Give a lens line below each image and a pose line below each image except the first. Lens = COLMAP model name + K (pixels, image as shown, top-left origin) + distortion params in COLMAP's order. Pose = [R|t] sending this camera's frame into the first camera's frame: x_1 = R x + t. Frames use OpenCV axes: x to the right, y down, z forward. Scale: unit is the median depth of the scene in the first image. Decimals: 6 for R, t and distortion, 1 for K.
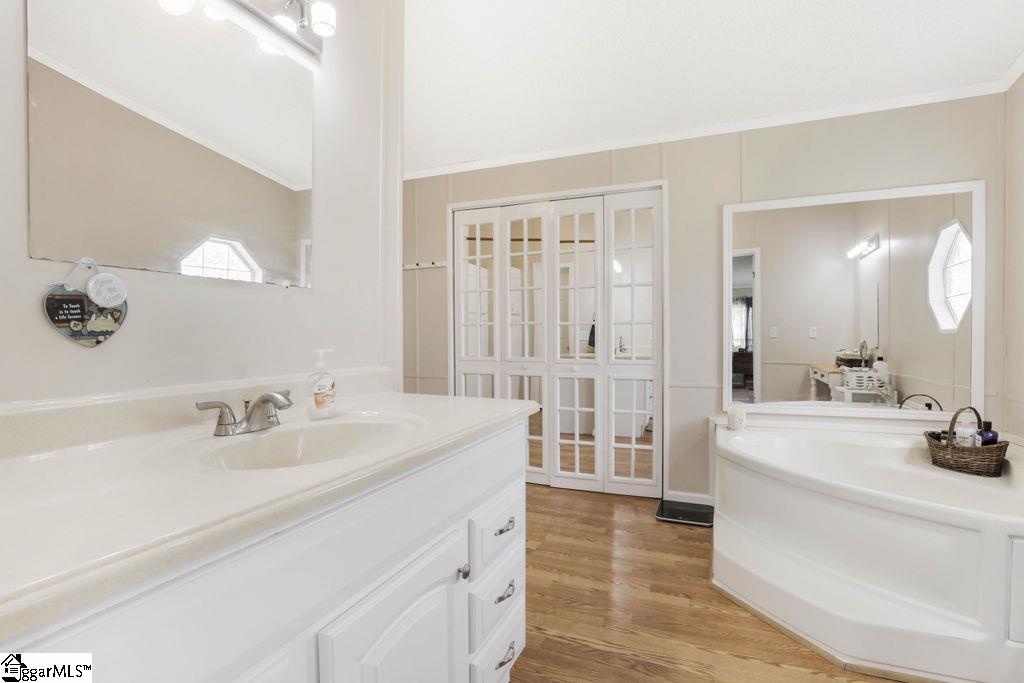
lens RADIAL K [[468.5, 0, 509.3], [0, 468.5, 343.2], [0, 0, 1]] dist [-0.038741, 0.000789]
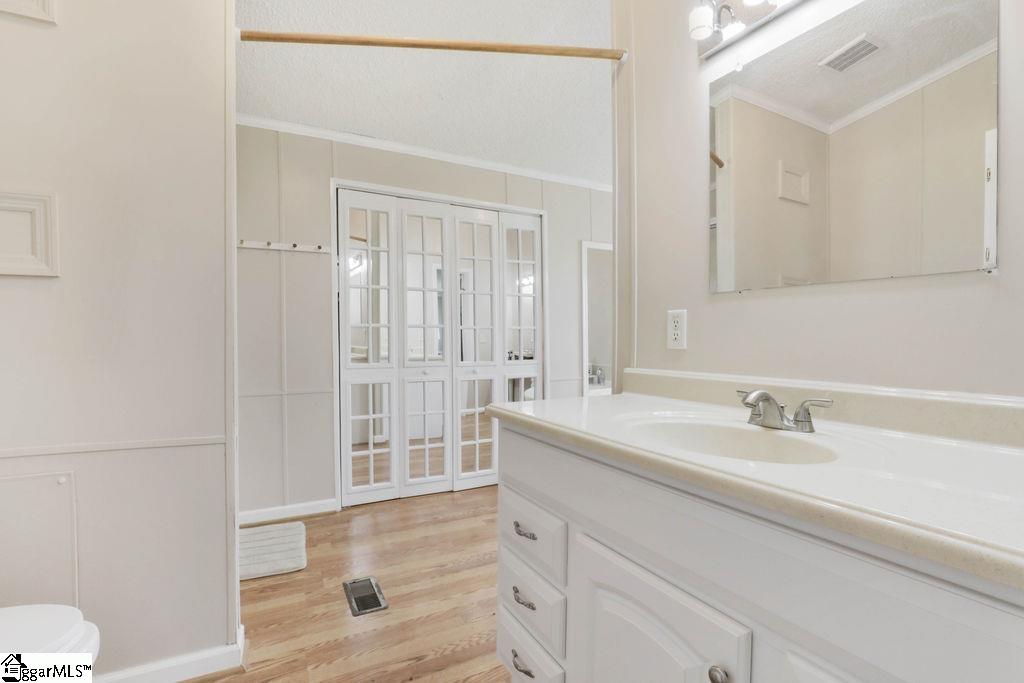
lens RADIAL K [[488.5, 0, 512.0], [0, 488.5, 341.5], [0, 0, 1]] dist [-0.115321, 0.000148]
pose [[0.610492, -0.002390, 0.792019, -0.566215], [0.009602, 0.999944, -0.004384, -0.004621], [-0.791965, 0.010282, 0.610480, 0.233814]]
